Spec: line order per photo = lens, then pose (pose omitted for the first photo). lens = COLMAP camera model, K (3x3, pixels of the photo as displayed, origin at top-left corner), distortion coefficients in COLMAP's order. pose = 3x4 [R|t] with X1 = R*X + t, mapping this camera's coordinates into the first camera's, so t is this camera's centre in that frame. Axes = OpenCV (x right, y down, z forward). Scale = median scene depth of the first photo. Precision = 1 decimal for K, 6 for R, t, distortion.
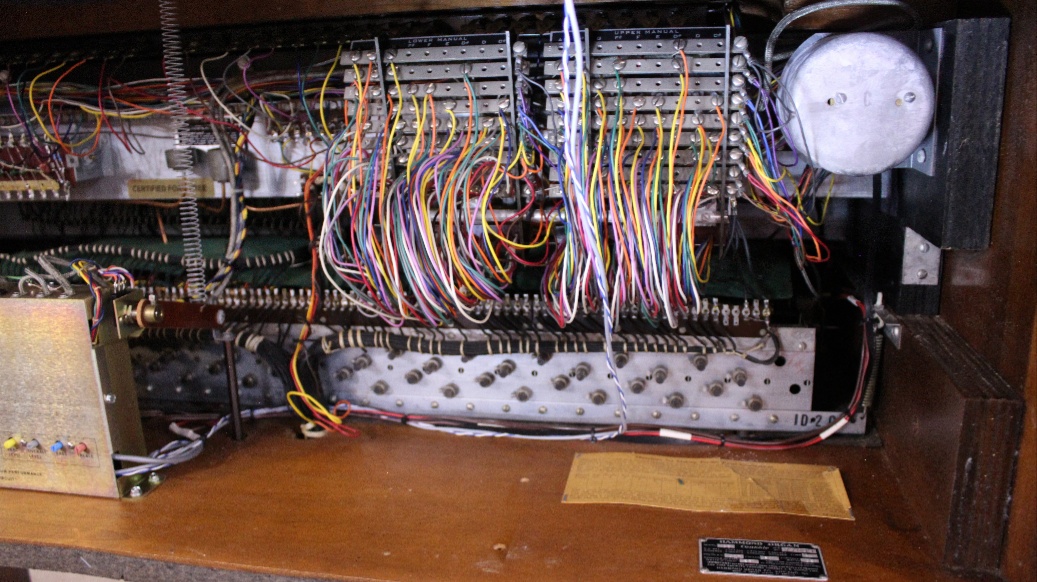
lens RADIAL K [[826.2, 0, 518.5], [0, 826.2, 291.0], [0, 0, 1]] dist [0.004156, -0.159253]
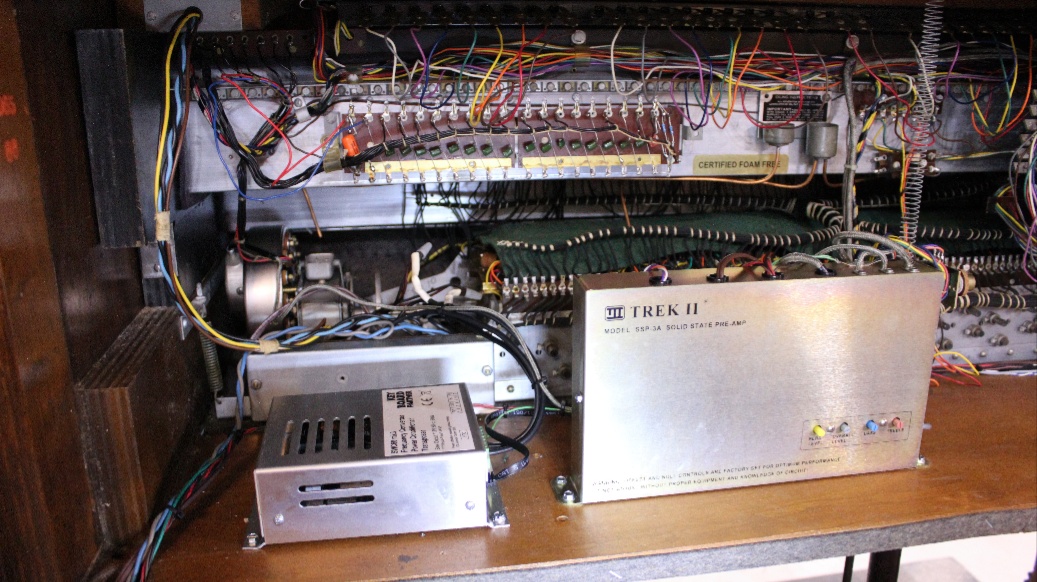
lens RADIAL K [[826.2, 0, 518.5], [0, 826.2, 291.0], [0, 0, 1]] dist [0.004156, -0.159253]
pose [[0.925747, -0.065852, 0.372366, -1.082144], [0.059067, 0.997815, 0.029612, -0.020323], [-0.373502, -0.005419, 0.927614, 0.193957]]
